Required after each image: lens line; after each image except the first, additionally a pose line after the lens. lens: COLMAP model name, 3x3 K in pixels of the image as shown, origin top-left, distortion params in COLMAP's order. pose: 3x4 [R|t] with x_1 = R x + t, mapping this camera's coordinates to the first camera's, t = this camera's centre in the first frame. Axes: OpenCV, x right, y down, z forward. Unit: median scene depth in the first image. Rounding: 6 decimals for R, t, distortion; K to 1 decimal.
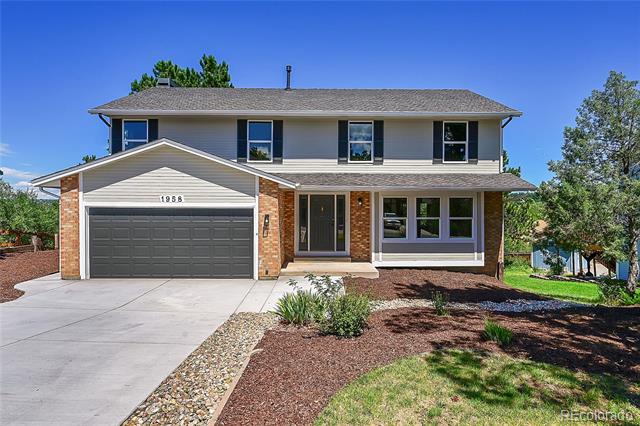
lens RADIAL K [[359.4, 0, 320.0], [0, 359.4, 213.0], [0, 0, 1]] dist [-0.002041, -0.000944]
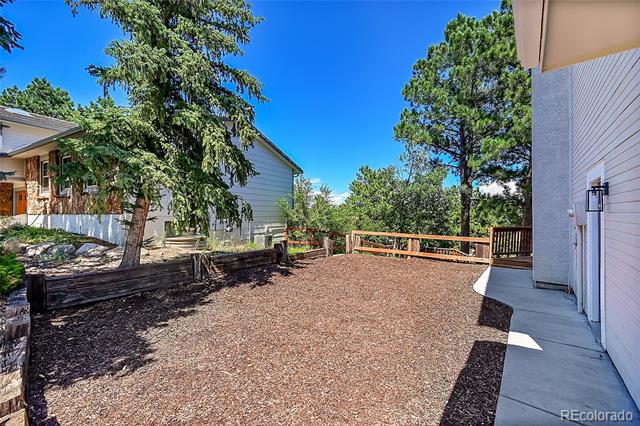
lens RADIAL K [[256.3, 0, 320.0], [0, 256.3, 213.0], [0, 0, 1]] dist [-0.000006, -0.000002]
pose [[0.760166, -0.003728, -0.649719, -0.646279], [-0.001951, 0.999966, -0.008021, 0.022626], [0.649726, 0.007365, 0.760133, 0.825324]]
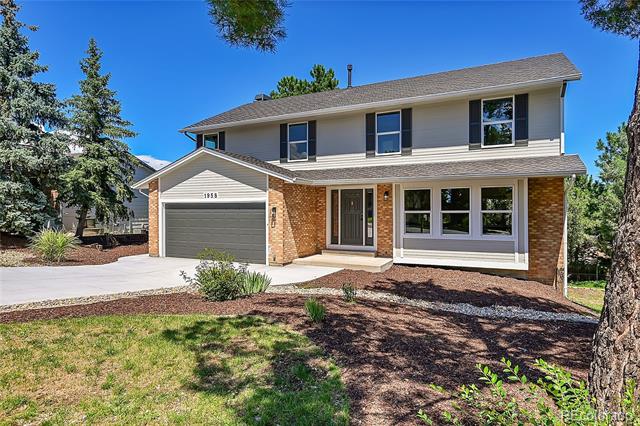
lens RADIAL K [[379.1, 0, 320.0], [0, 379.1, 213.0], [0, 0, 1]] dist [-0.003297, -0.000309]
pose [[0.884216, -0.003124, -0.467068, 0.440296], [-0.002289, 0.999937, -0.011020, 0.028825], [0.467073, 0.010813, 0.884153, 0.019455]]
